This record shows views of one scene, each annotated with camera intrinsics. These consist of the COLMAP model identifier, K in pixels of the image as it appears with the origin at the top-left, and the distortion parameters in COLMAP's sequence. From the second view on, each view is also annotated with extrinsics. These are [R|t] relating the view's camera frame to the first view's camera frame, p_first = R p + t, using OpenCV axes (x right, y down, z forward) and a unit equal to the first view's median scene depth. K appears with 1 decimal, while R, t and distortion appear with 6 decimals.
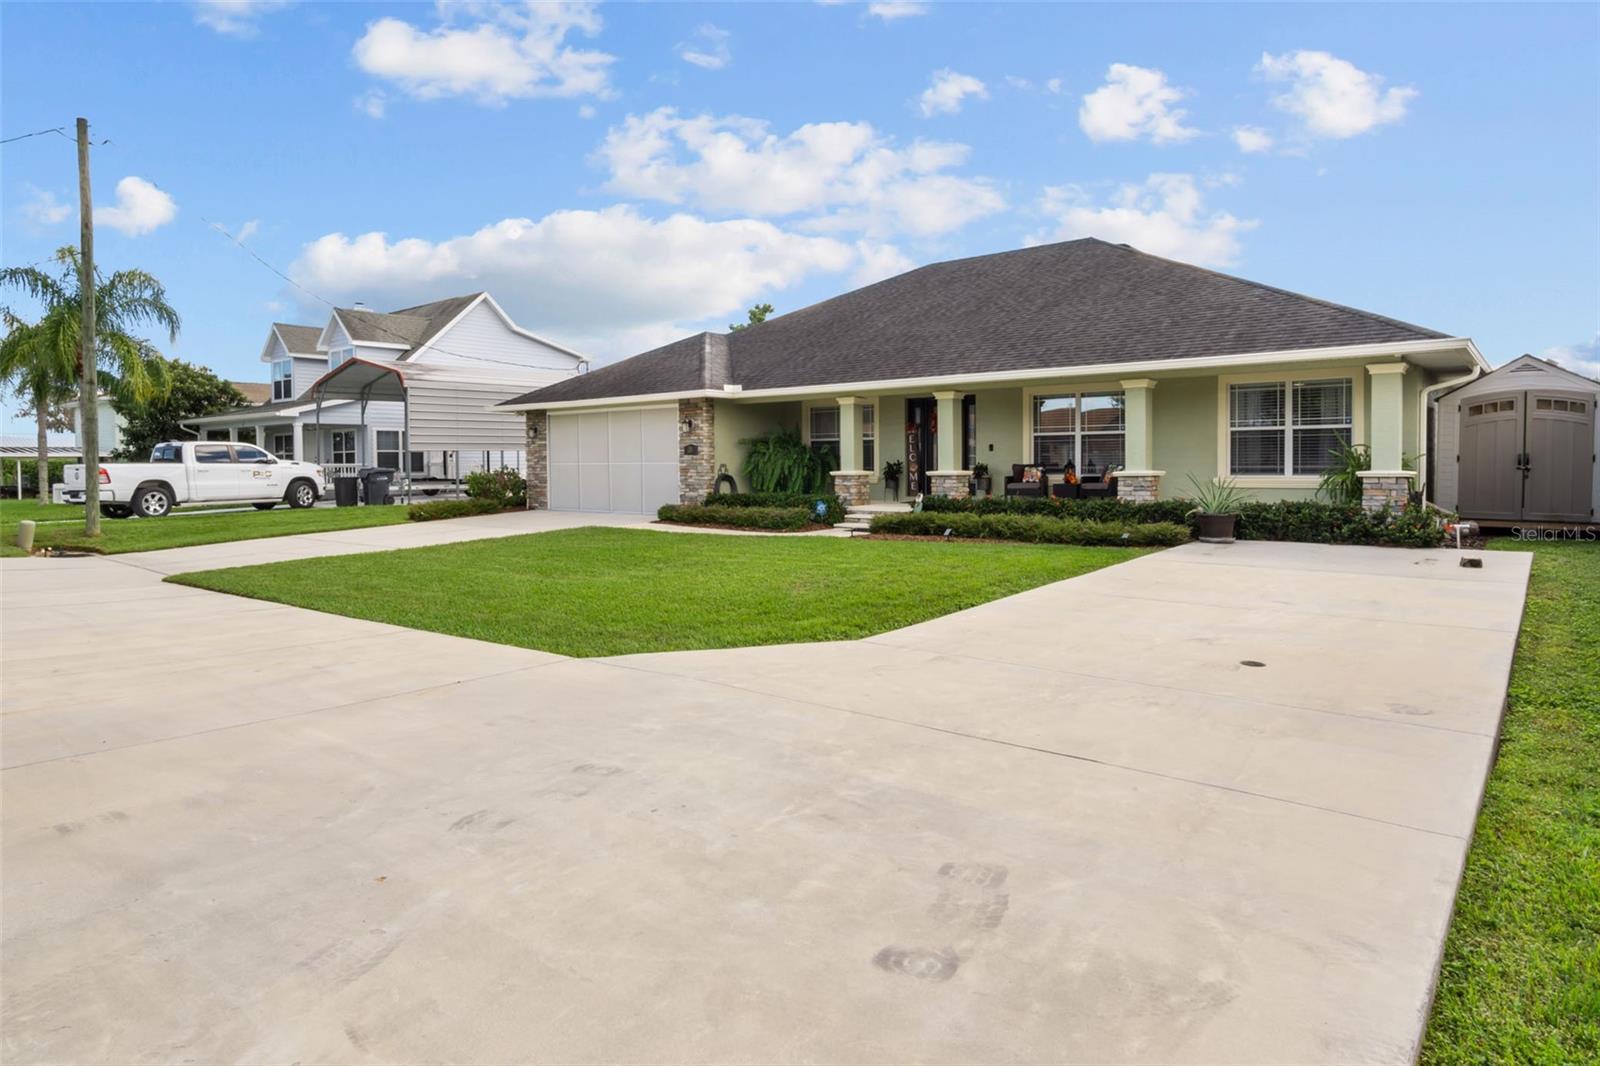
lens RADIAL K [[1037.8, 0, 800.0], [0, 1037.8, 533.0], [0, 0, 1]] dist [-0.002473, 0.001281]
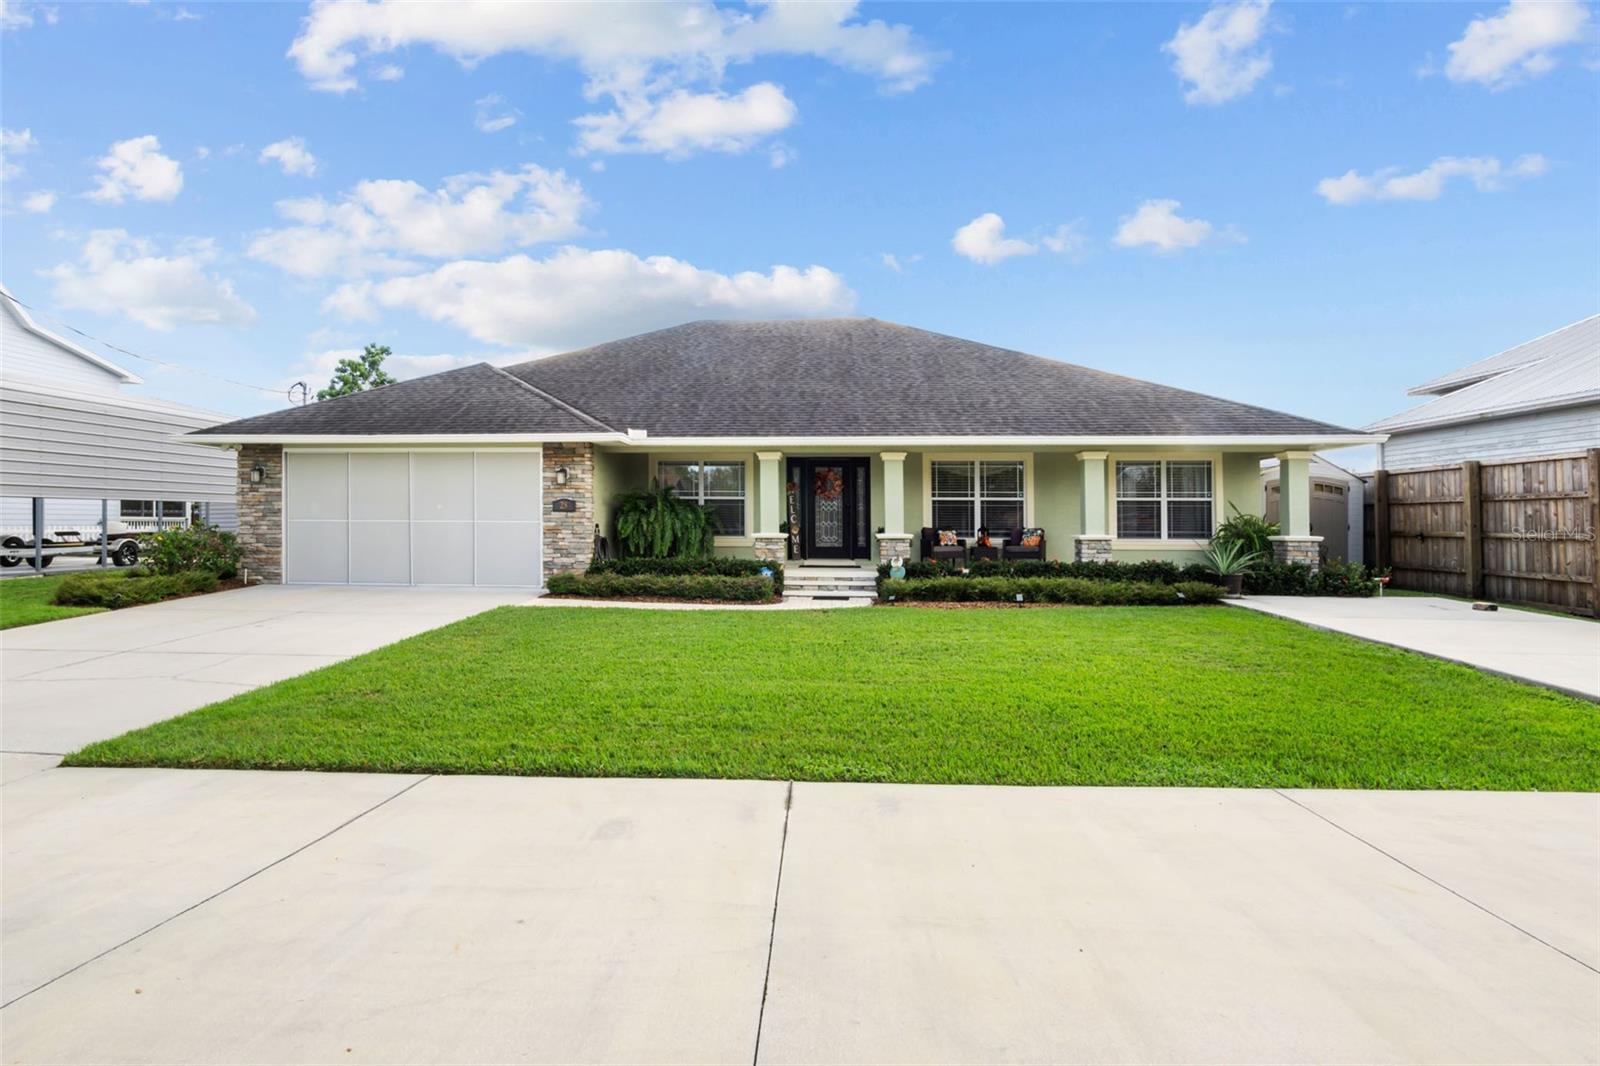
lens RADIAL K [[902.9, 0, 800.0], [0, 902.9, 533.0], [0, 0, 1]] dist [-0.001726, -0.000299]
pose [[0.796702, 0.005904, 0.604344, -0.388258], [0.029846, 0.998348, -0.049099, -0.019071], [-0.603635, 0.057155, 0.795209, 0.336434]]
